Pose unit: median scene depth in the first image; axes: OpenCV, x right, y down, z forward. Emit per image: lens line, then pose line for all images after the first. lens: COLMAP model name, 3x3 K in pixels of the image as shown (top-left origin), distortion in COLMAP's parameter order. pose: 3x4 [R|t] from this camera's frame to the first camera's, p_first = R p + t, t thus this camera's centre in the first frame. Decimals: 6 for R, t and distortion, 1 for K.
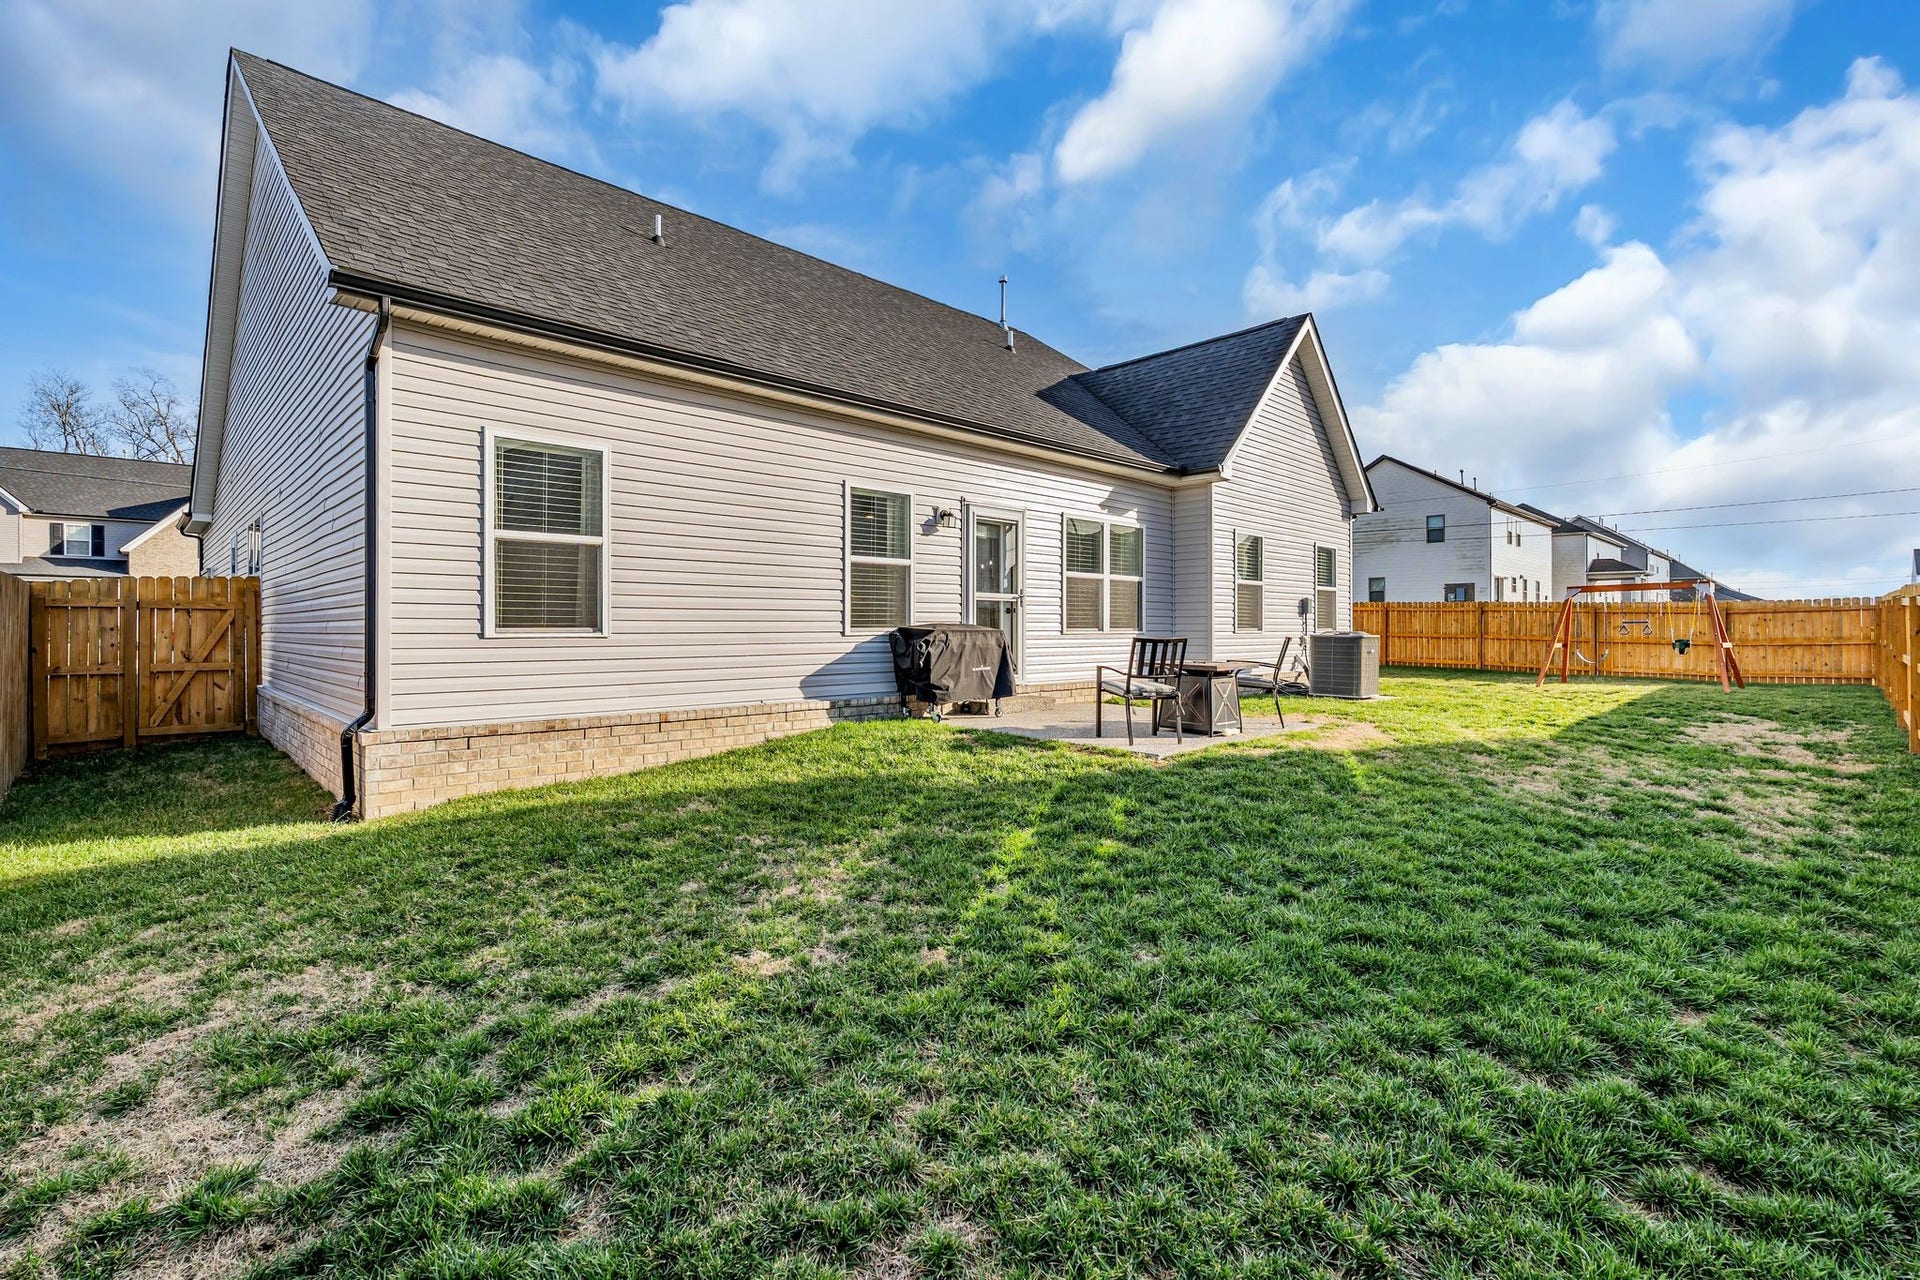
lens RADIAL K [[842.6, 0, 954.6], [0, 842.6, 630.8], [0, 0, 1]] dist [-0.009490, 0.000379]
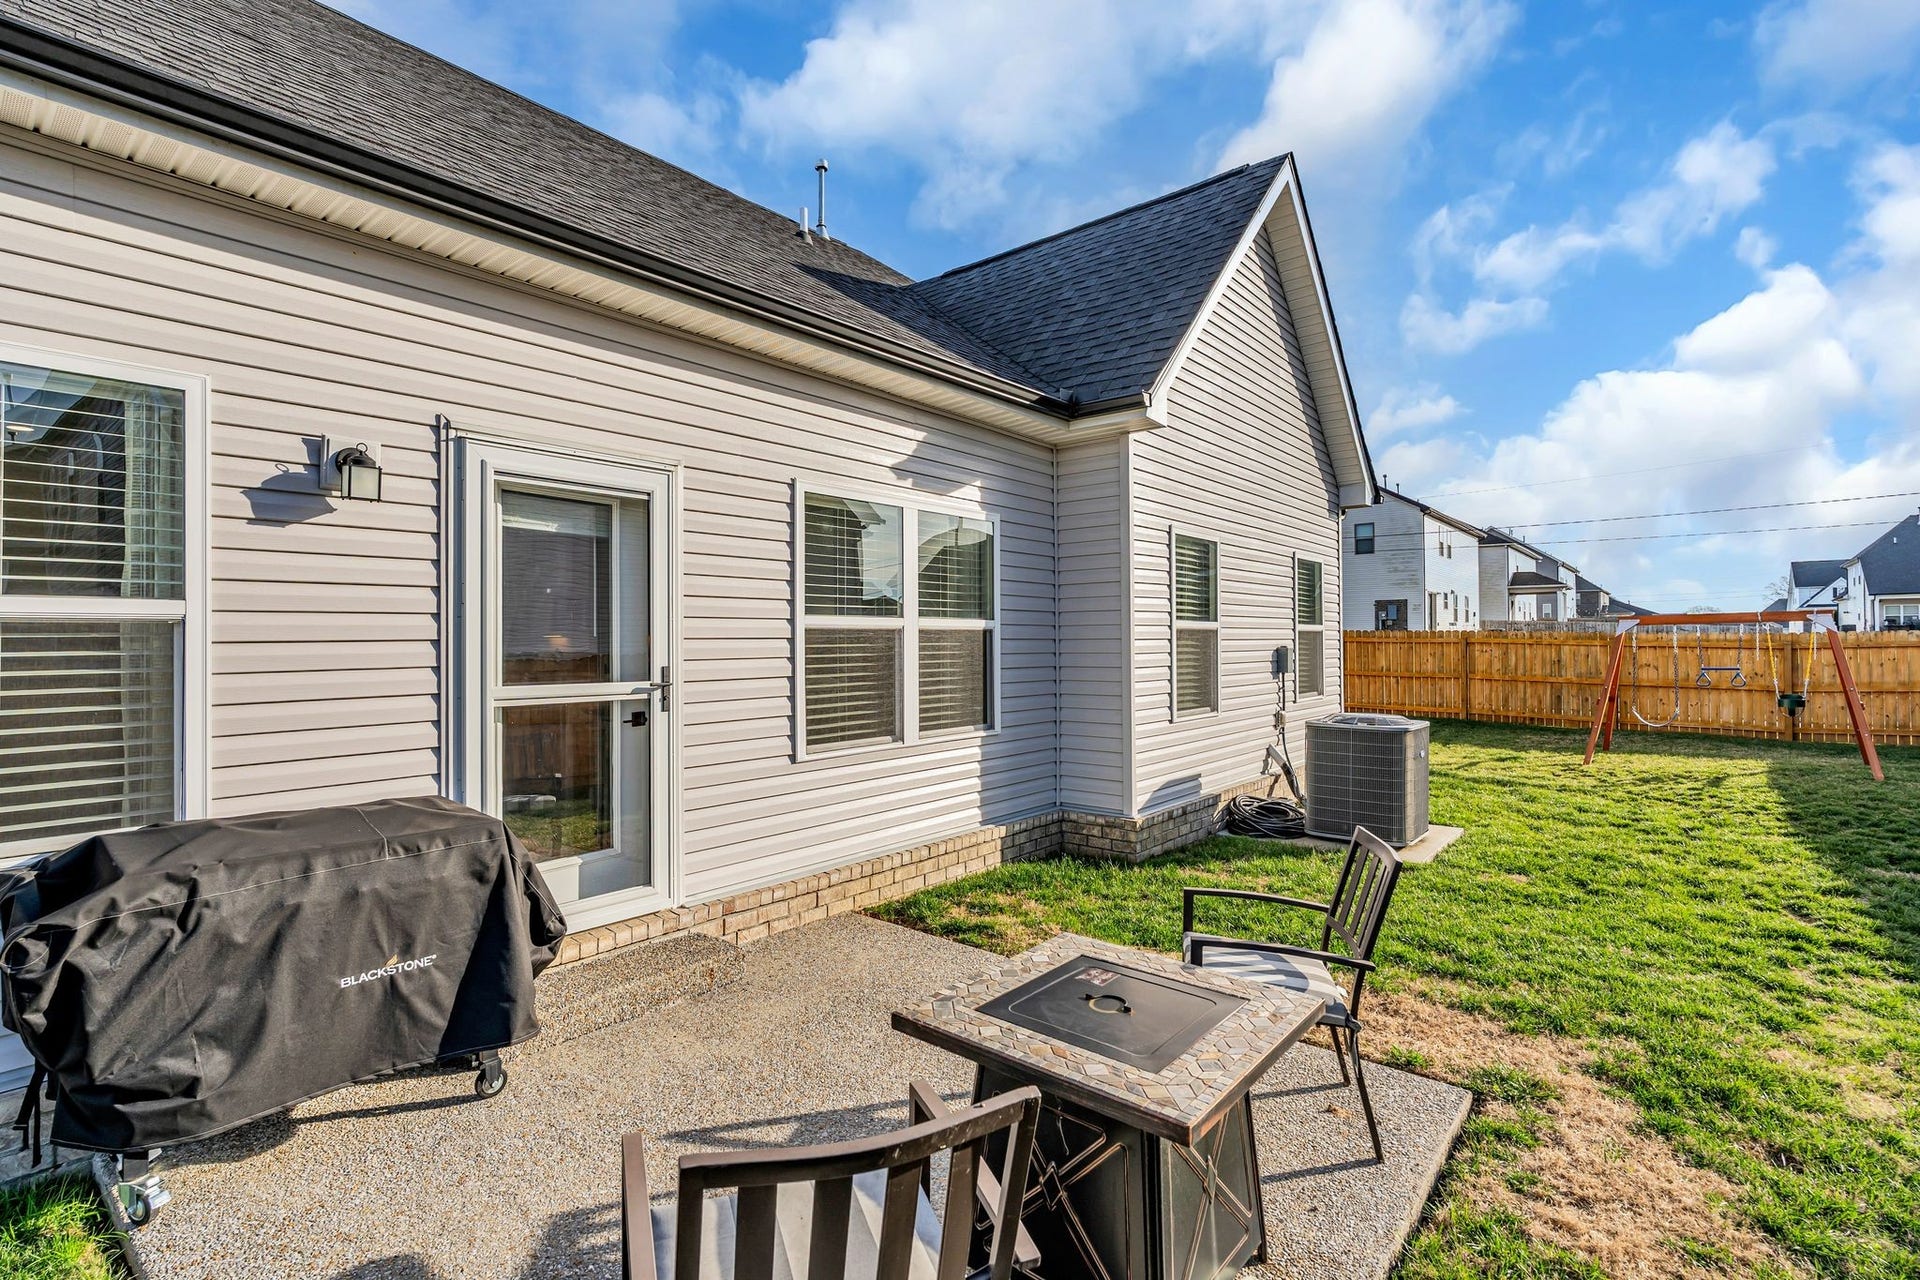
lens RADIAL K [[873.2, 0, 953.4], [0, 873.2, 647.5], [0, 0, 1]] dist [-0.008130, 0.000176]
pose [[0.994055, -0.009018, 0.108501, 0.129850], [0.008699, 0.999956, 0.003409, -0.044806], [-0.108527, -0.002444, 0.994091, 0.444921]]
